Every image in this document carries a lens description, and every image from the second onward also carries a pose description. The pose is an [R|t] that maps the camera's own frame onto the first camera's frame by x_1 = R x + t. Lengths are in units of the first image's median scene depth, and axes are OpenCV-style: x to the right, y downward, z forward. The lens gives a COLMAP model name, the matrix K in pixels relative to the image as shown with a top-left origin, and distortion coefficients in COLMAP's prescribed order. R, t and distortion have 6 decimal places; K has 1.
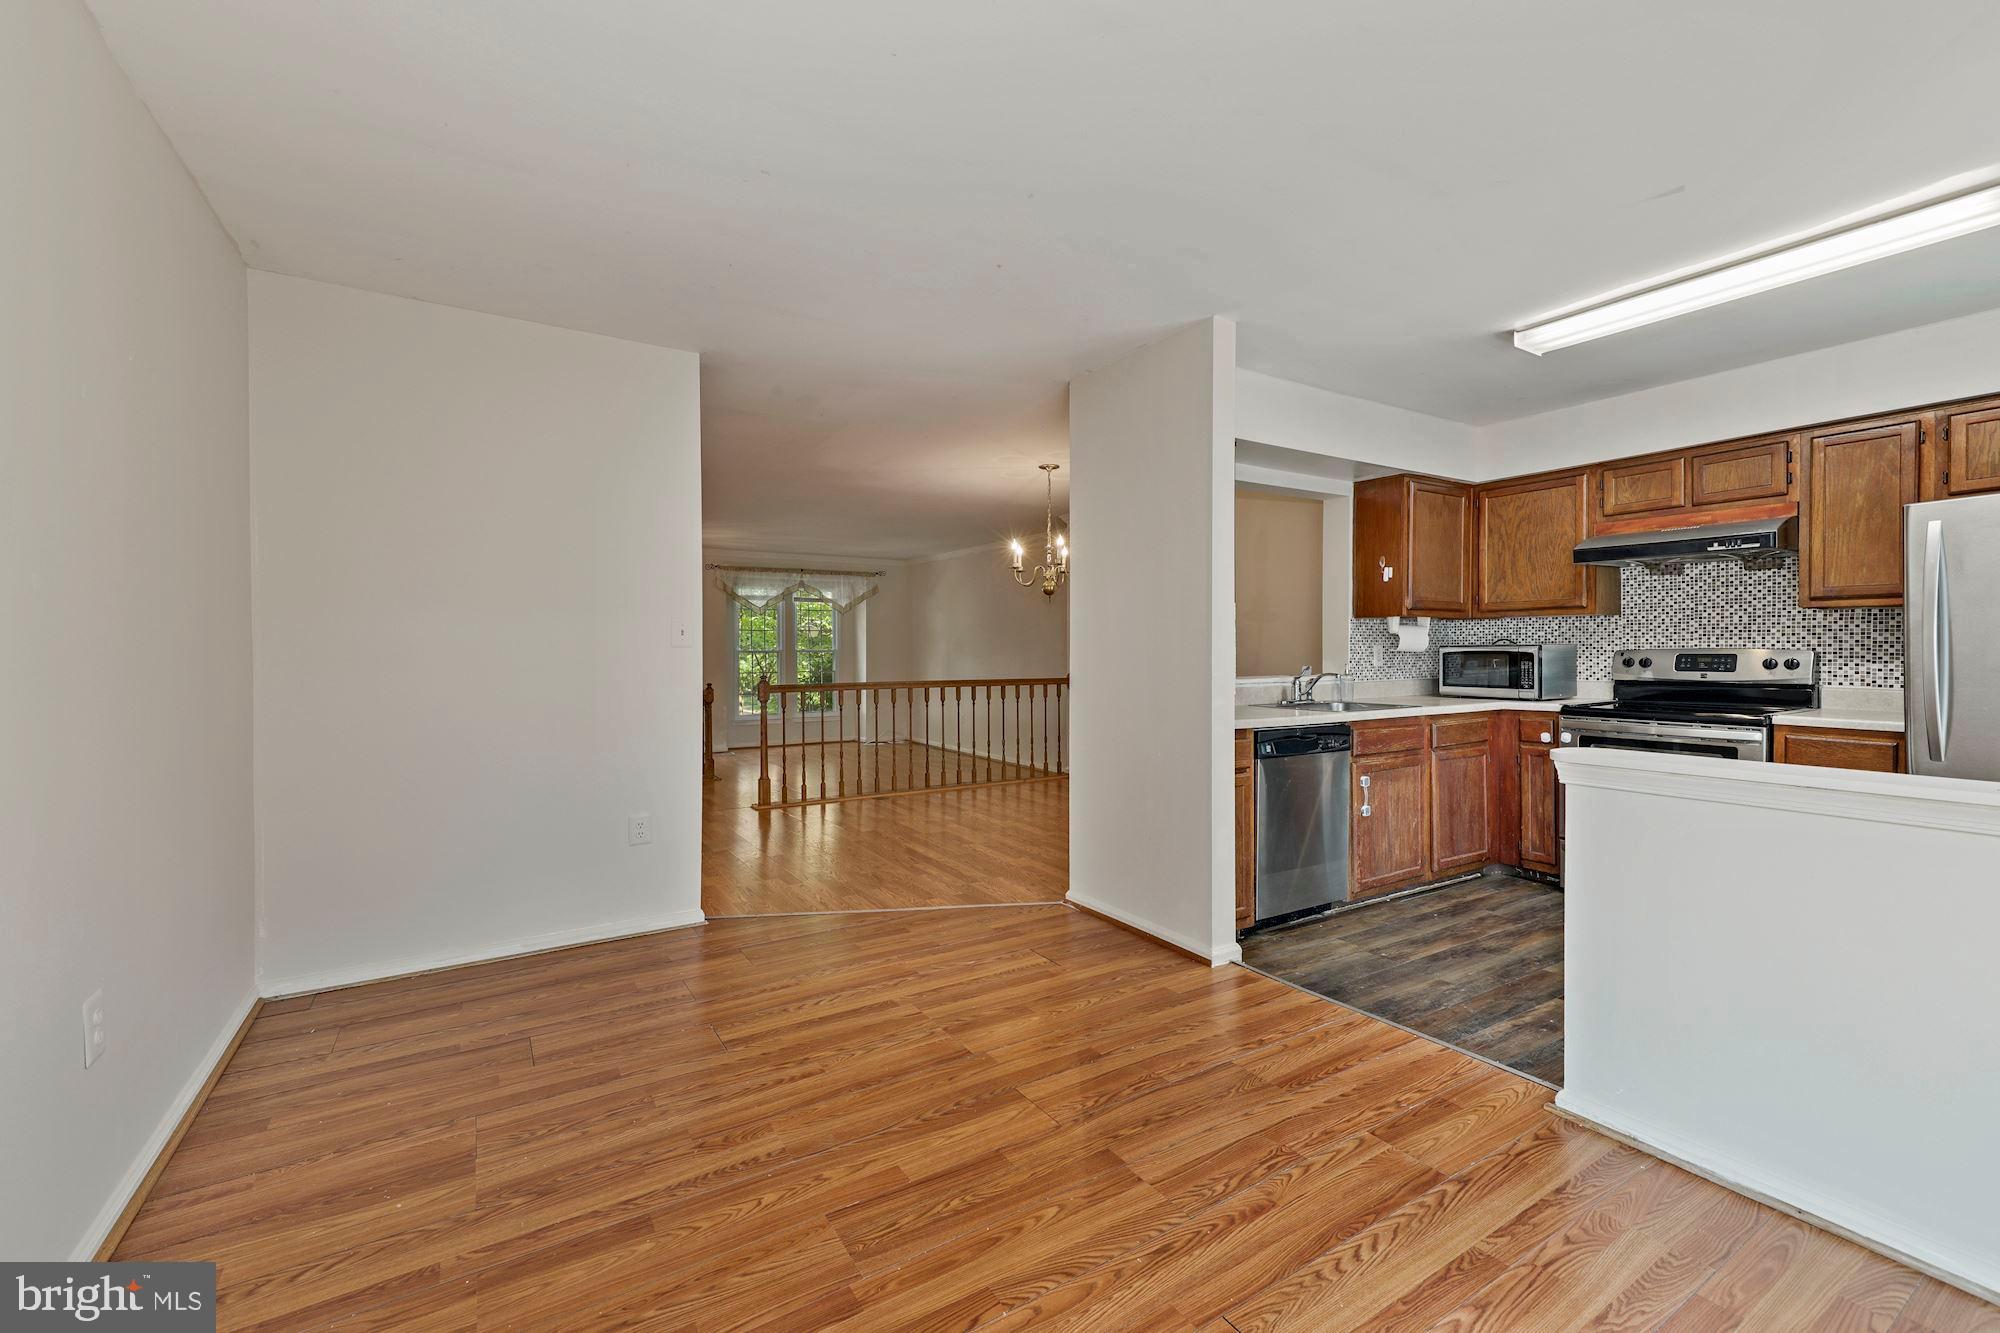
lens RADIAL K [[831.5, 0, 997.6], [0, 831.5, 657.3], [0, 0, 1]] dist [0.018495, -0.000310]
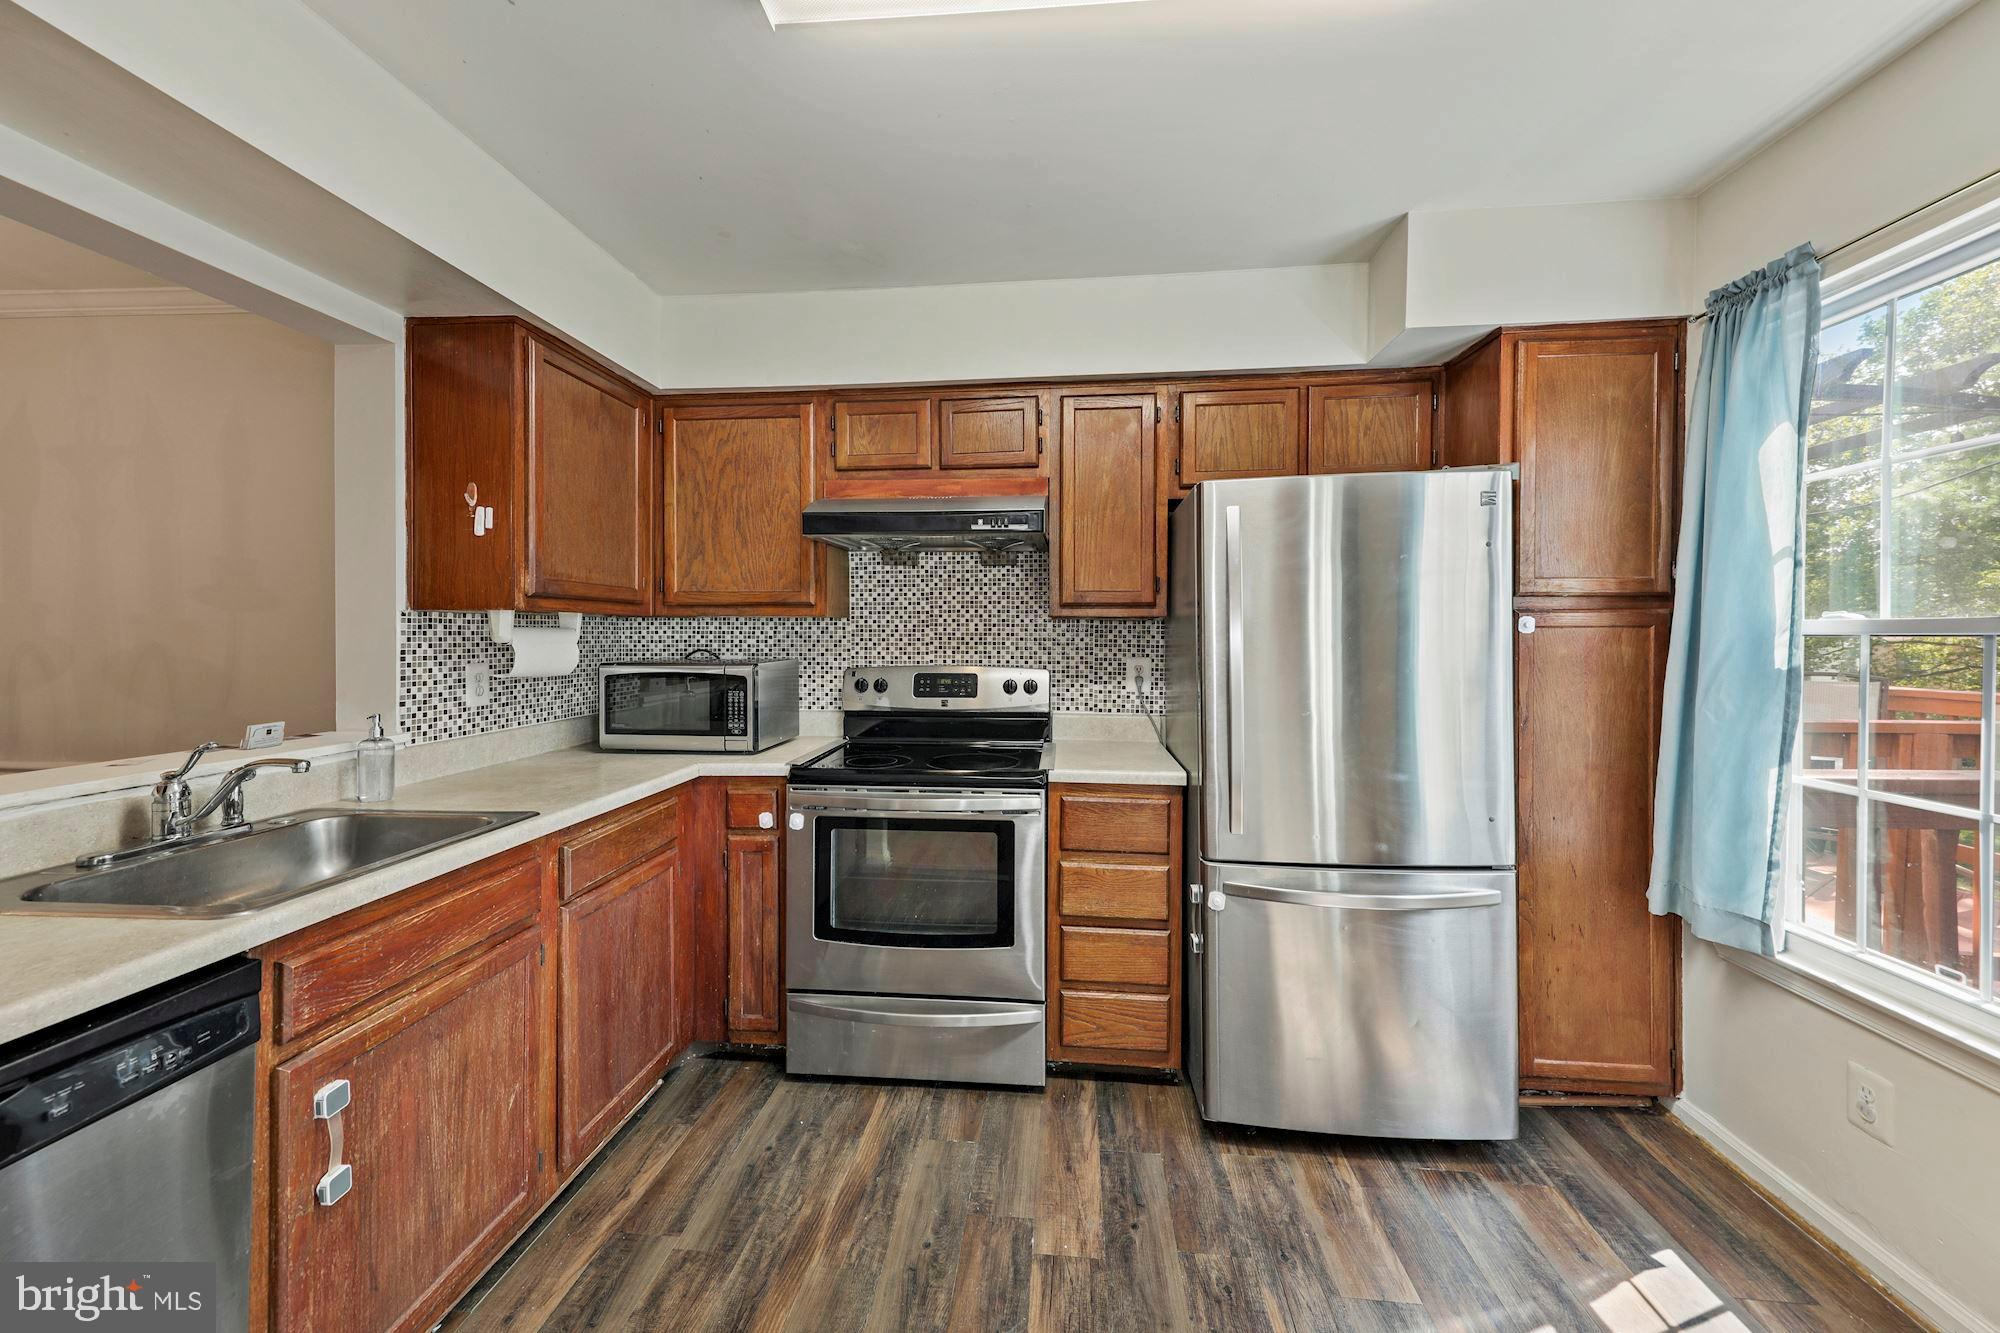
lens RADIAL K [[774.9, 0, 992.1], [0, 774.9, 638.3], [0, 0, 1]] dist [0.020583, -0.000082]
pose [[0.615271, 0.001483, 0.788315, 0.321109], [0.004478, 0.999976, -0.005376, -0.031250], [-0.788303, 0.006837, 0.615249, 0.539952]]
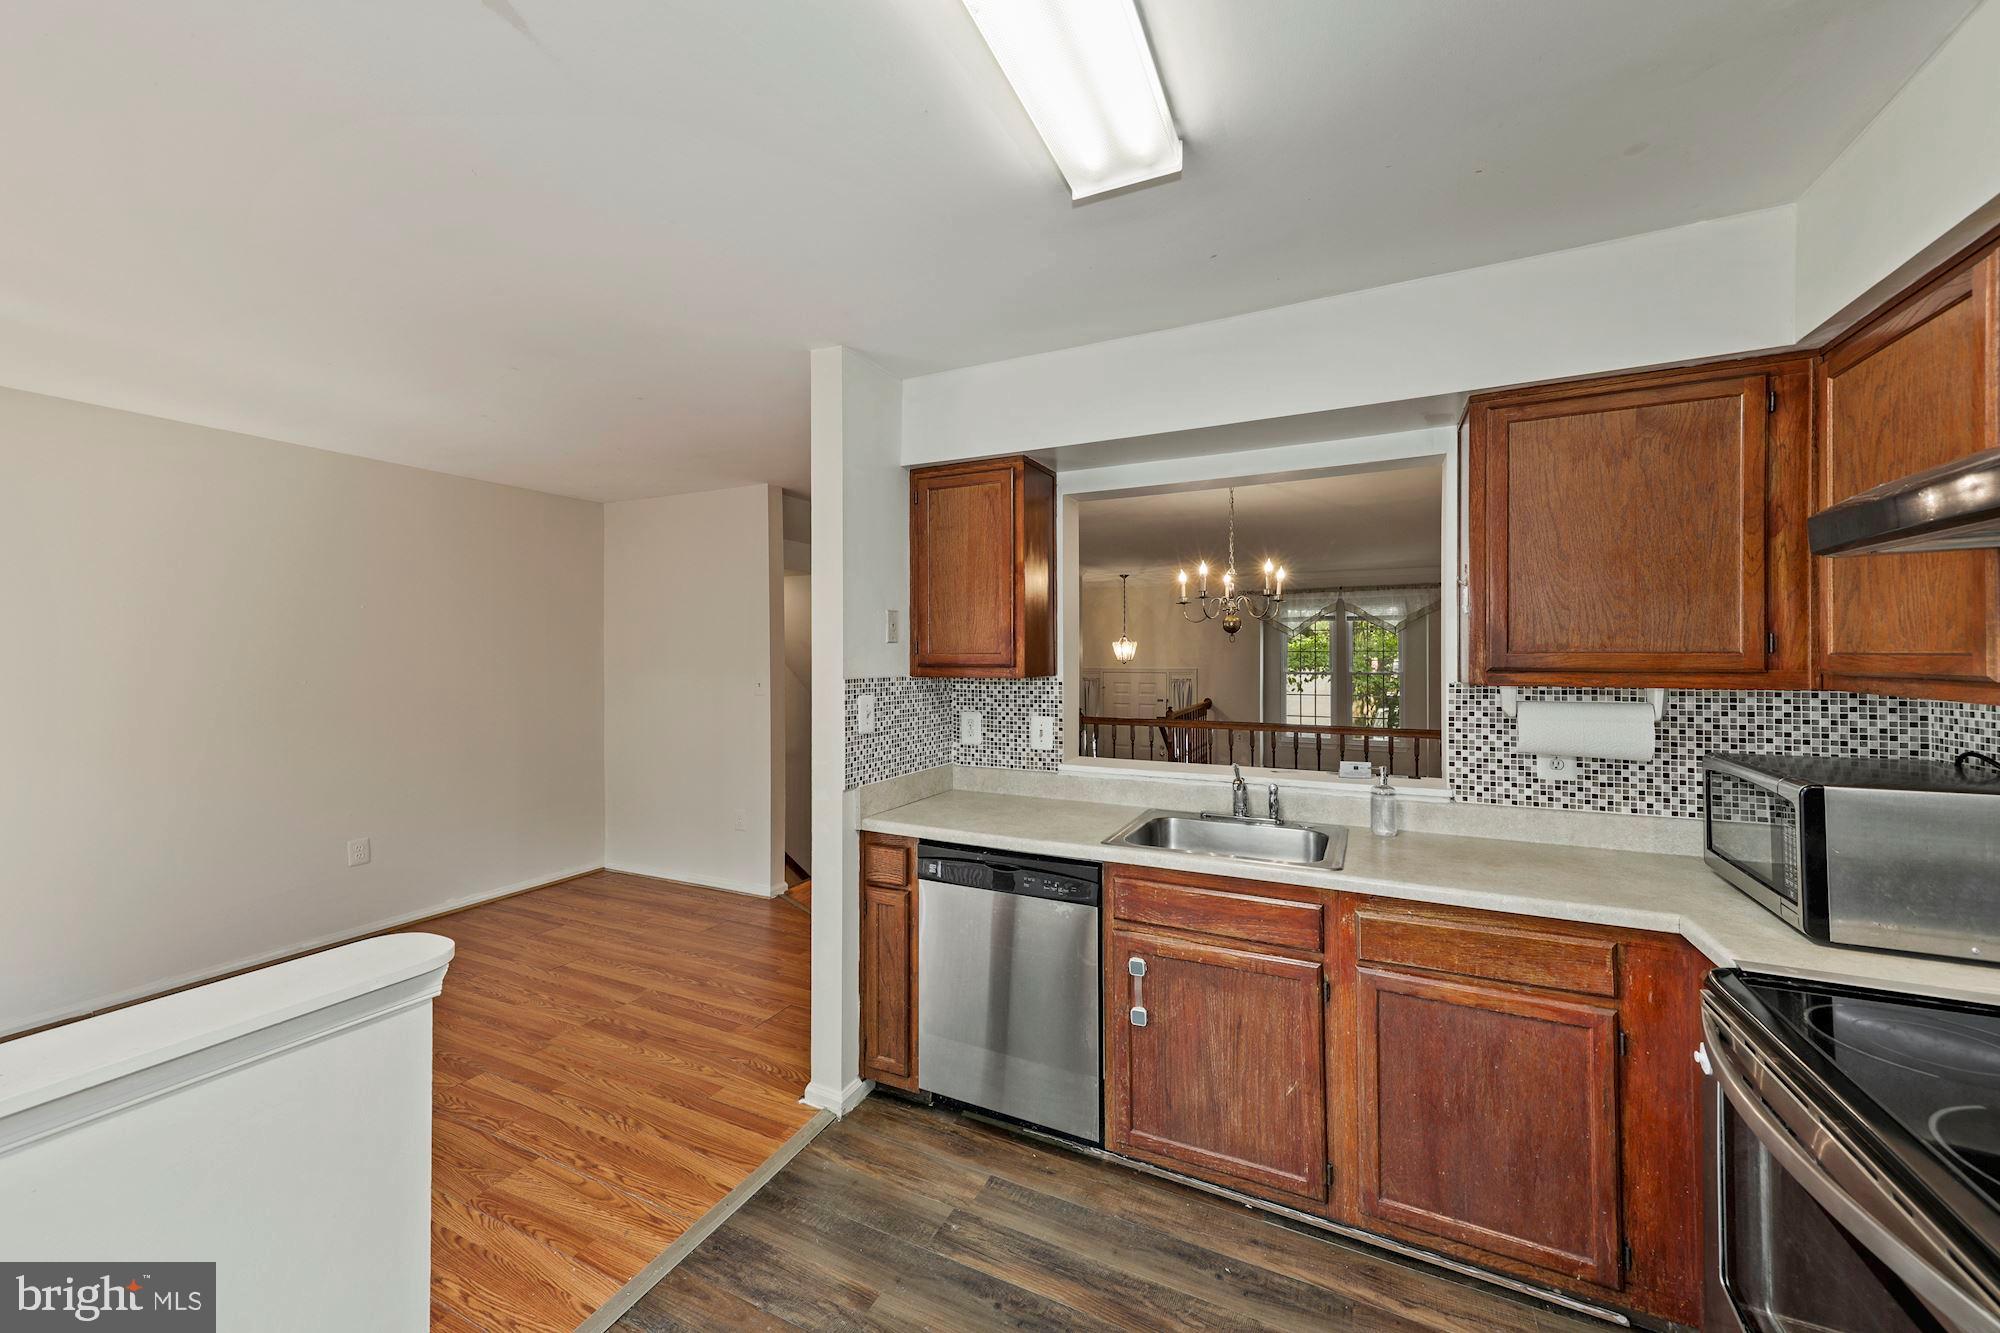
lens RADIAL K [[767.1, 0, 997.0], [0, 767.1, 652.6], [0, 0, 1]] dist [0.019203, -0.000156]
pose [[0.525148, -0.000076, -0.851011, 0.788330], [-0.008468, 0.999950, -0.005315, -0.069134], [0.850969, 0.009997, 0.525121, 0.564021]]
